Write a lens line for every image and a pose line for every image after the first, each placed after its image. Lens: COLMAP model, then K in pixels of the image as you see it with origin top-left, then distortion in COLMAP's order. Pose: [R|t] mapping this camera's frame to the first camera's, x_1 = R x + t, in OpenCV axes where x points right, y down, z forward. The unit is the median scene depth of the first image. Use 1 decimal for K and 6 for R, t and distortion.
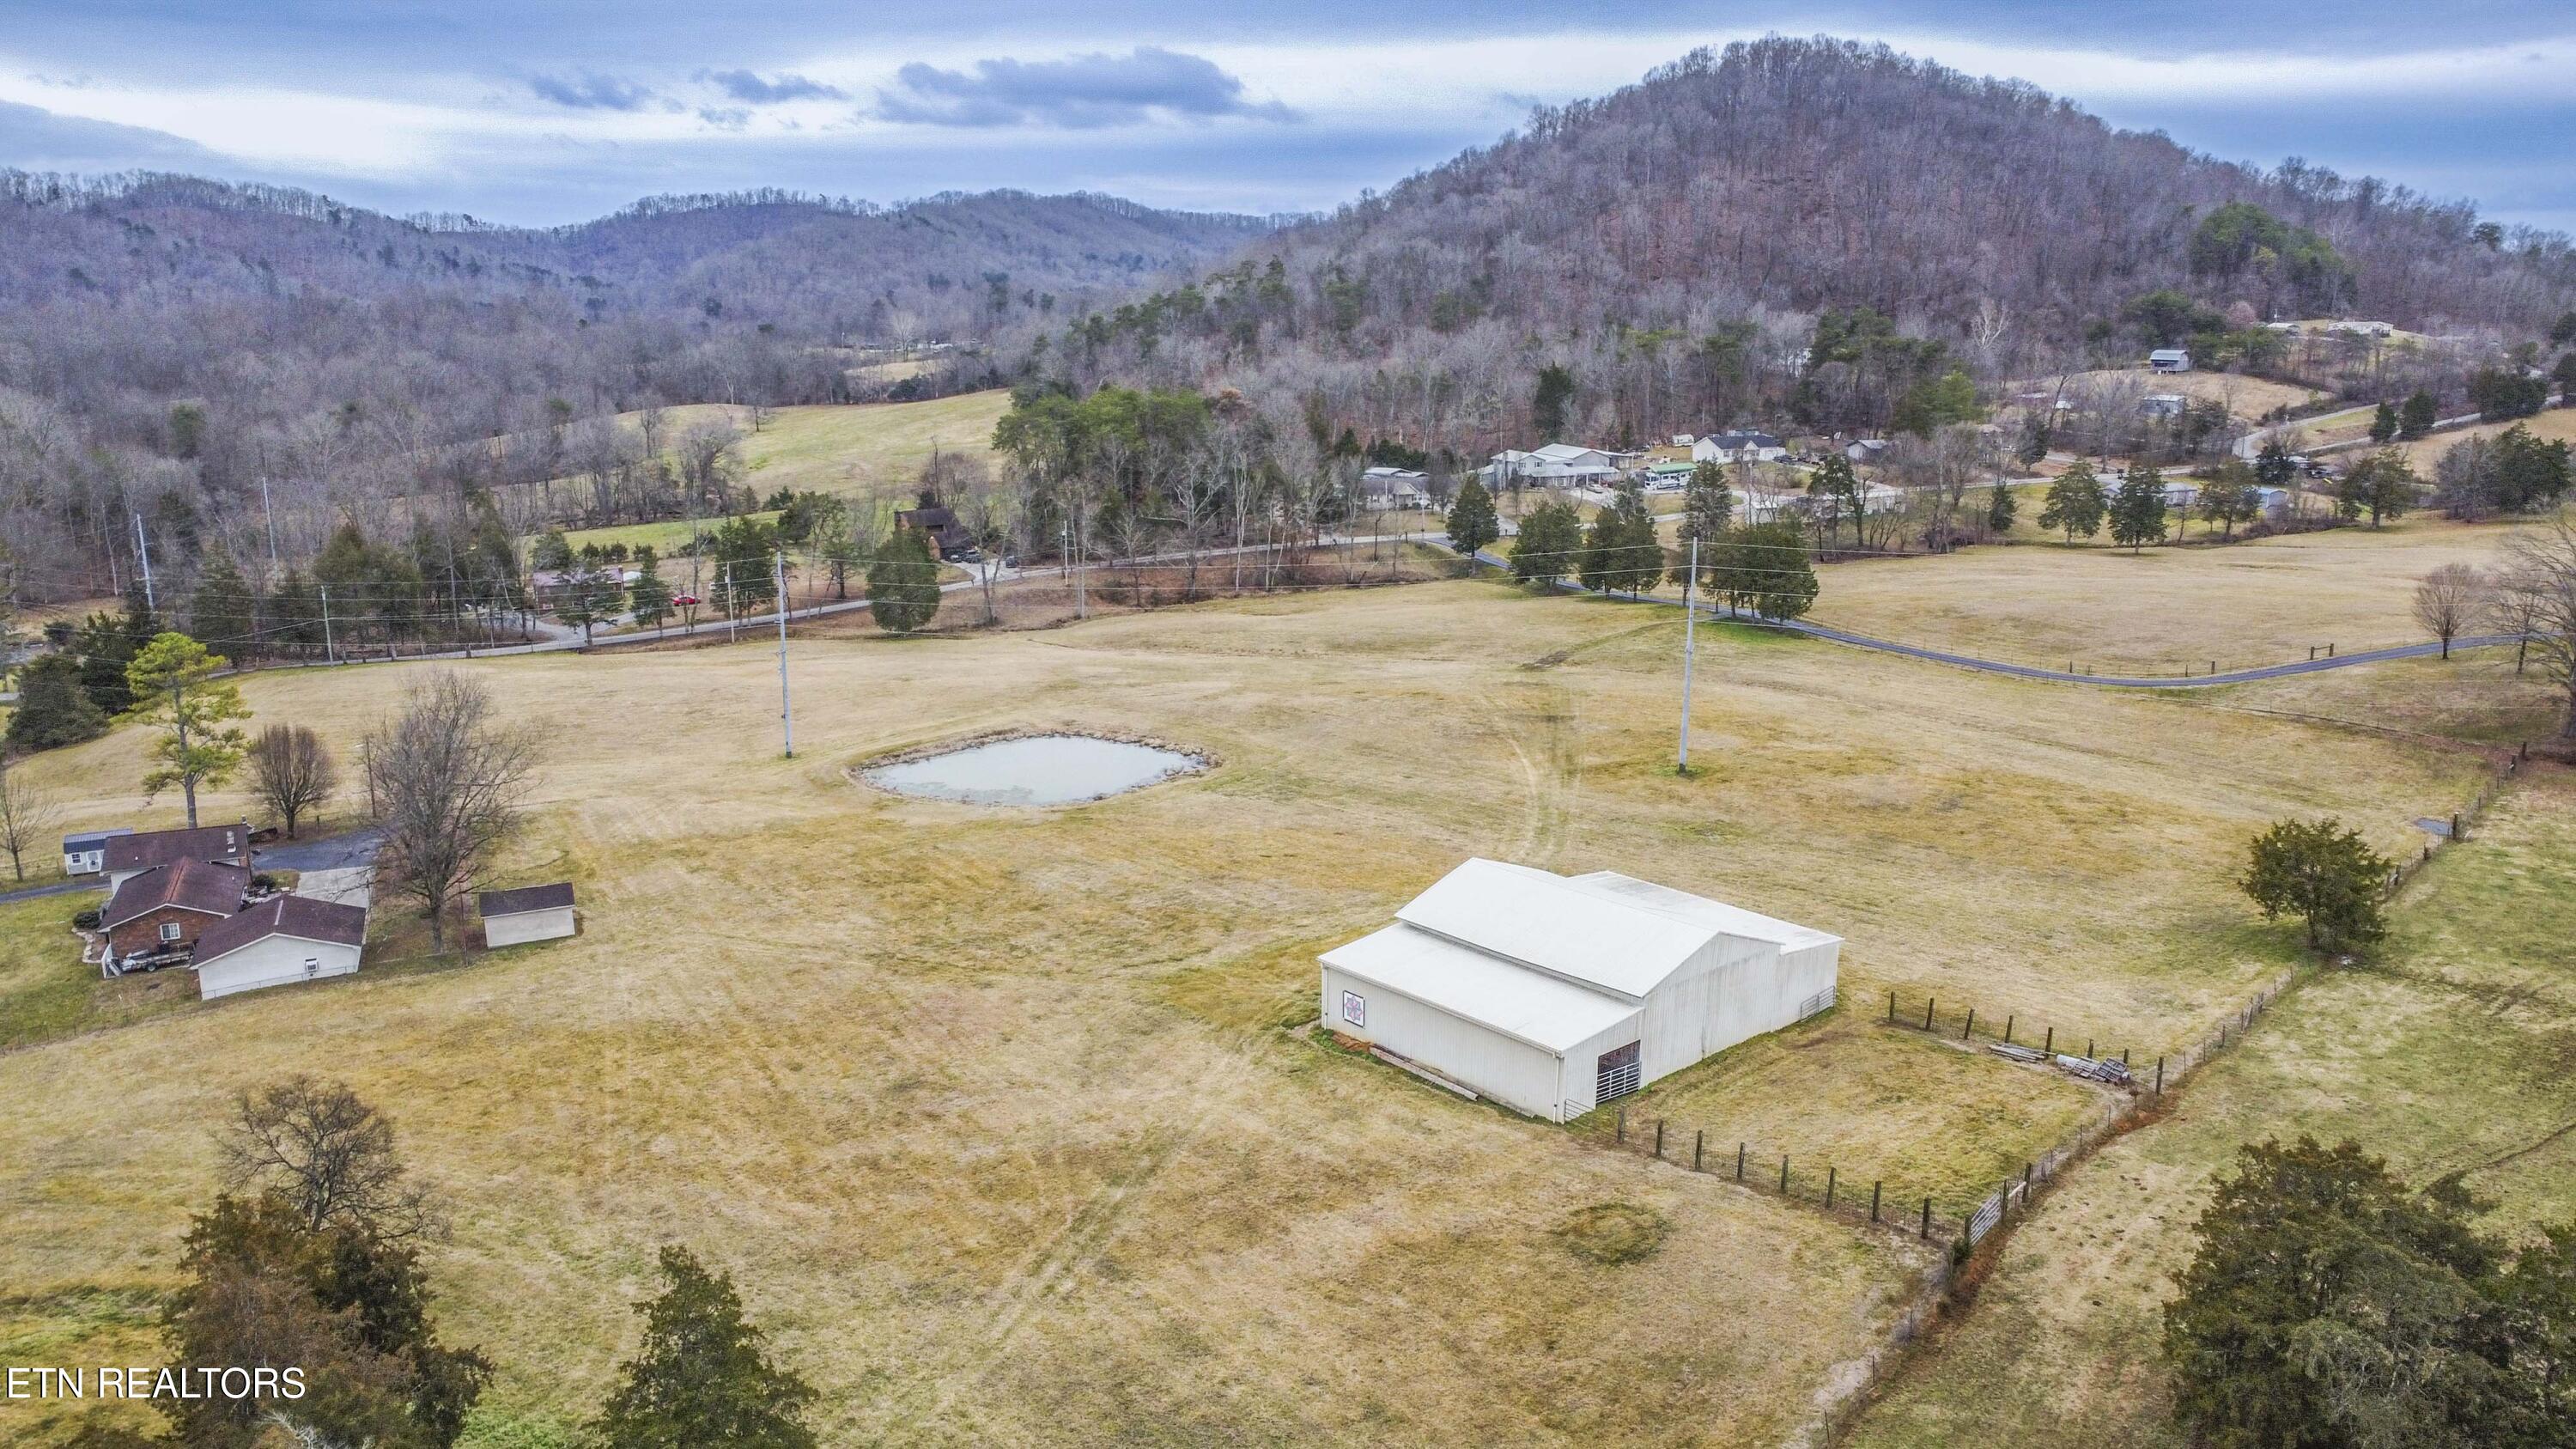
lens RADIAL K [[1915.1, 0, 1280.7], [0, 1915.1, 743.6], [0, 0, 1]] dist [-0.139416, 0.210002]
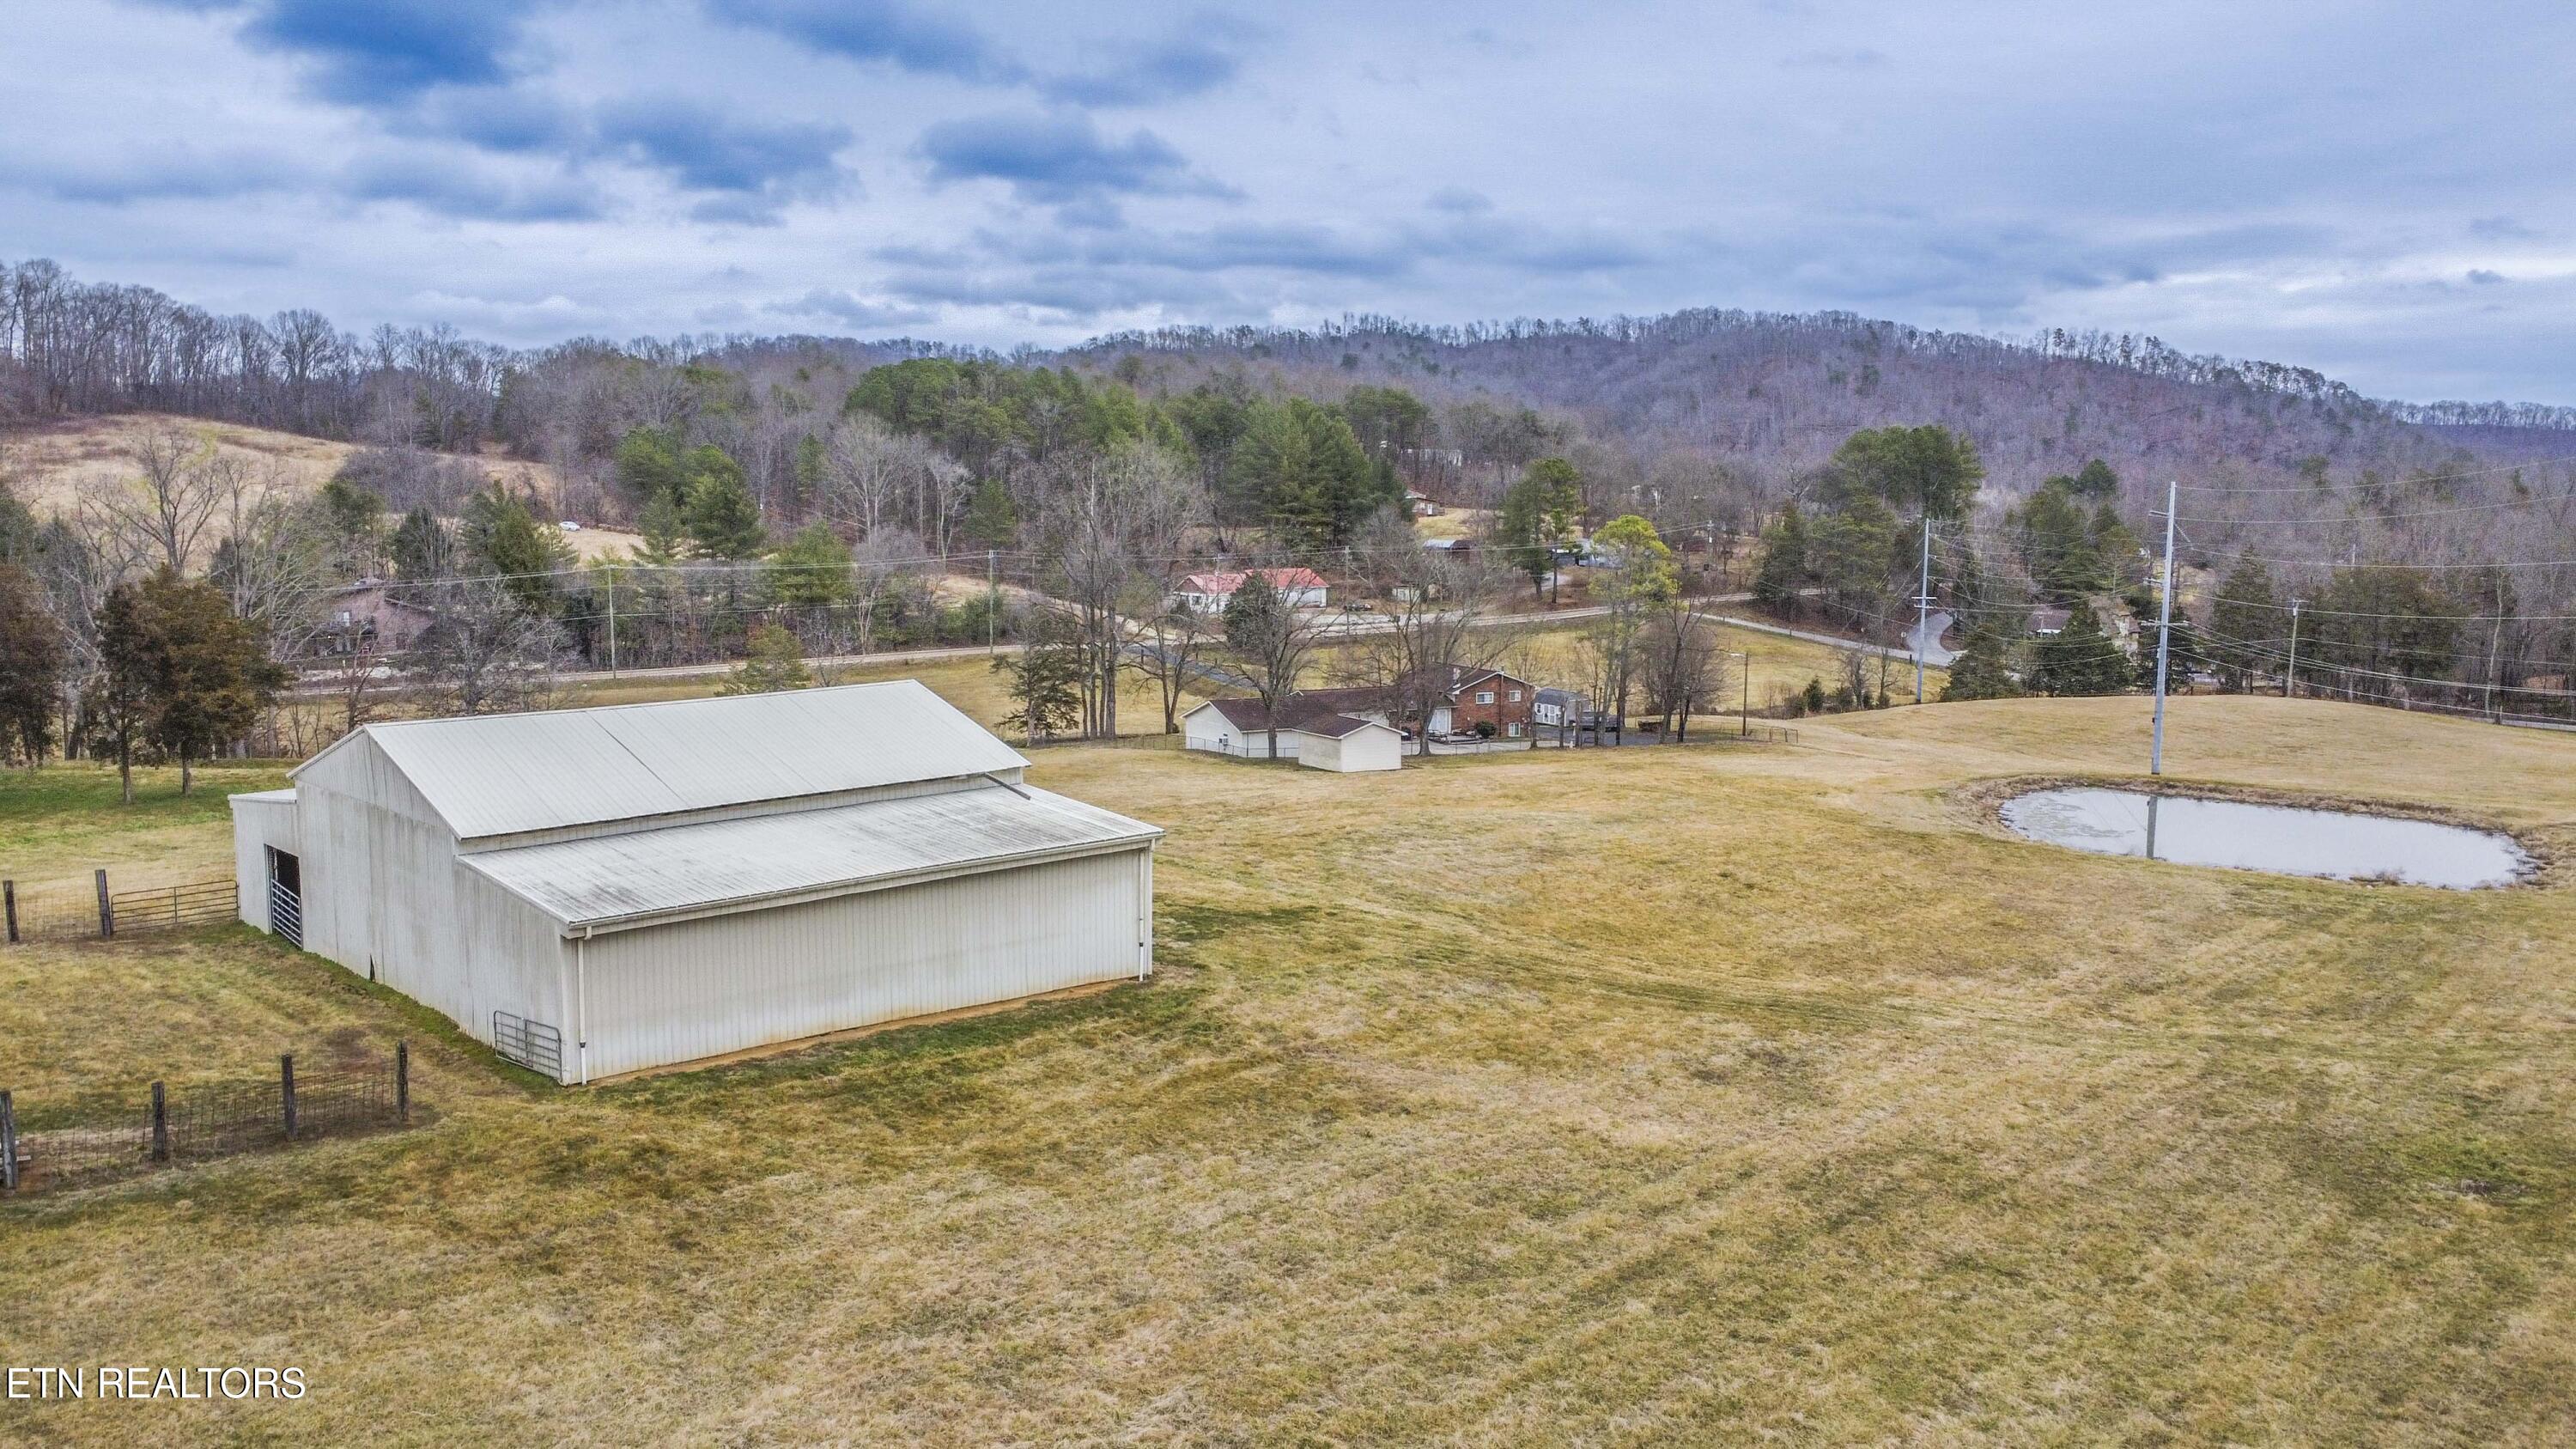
lens RADIAL K [[1915.1, 0, 1284.5], [0, 1915.1, 708.1], [0, 0, 1]] dist [-0.139416, 0.210002]
pose [[0.082511, 0.113380, -0.990120, 0.309827], [-0.237418, 0.967139, 0.090964, -0.004540], [0.967897, 0.227566, 0.106718, 0.490331]]
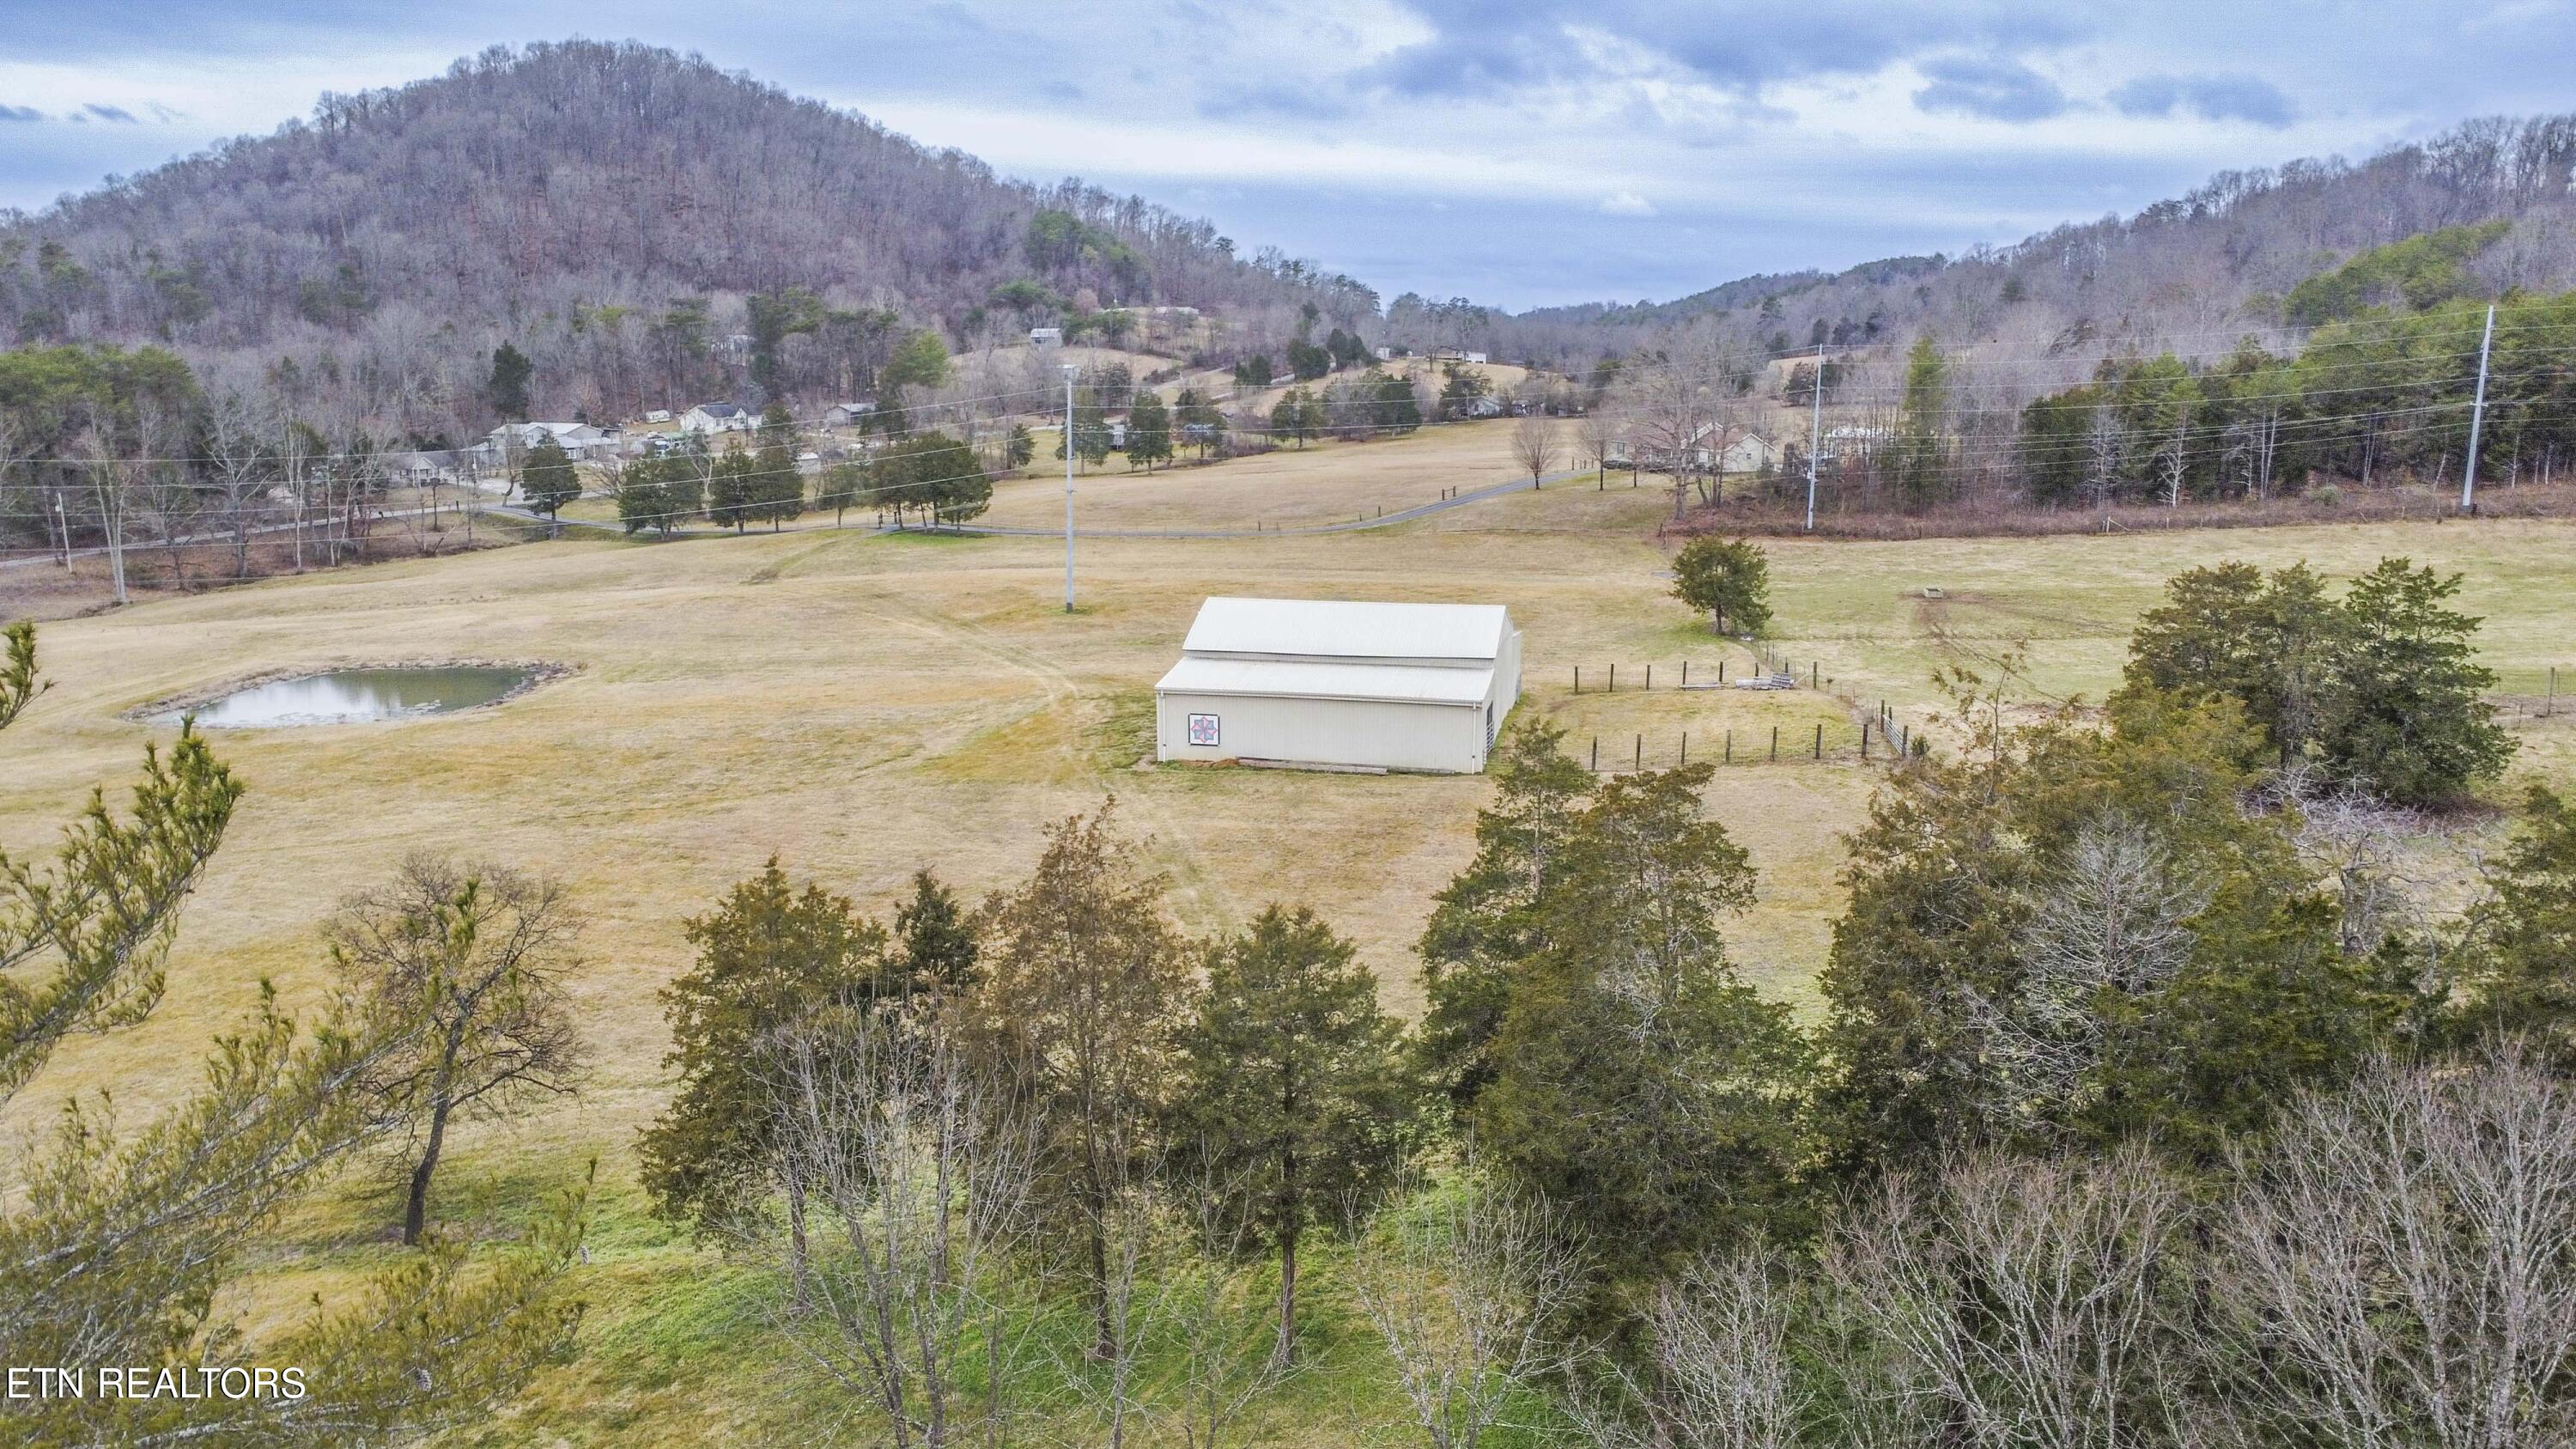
lens RADIAL K [[1915.1, 0, 1281.3], [0, 1915.1, 766.2], [0, 0, 1]] dist [-0.139416, 0.210002]
pose [[0.795249, -0.134632, 0.591146, -0.227762], [0.142881, 0.989187, 0.033072, 0.056340], [-0.589207, 0.058163, 0.805886, 0.071189]]
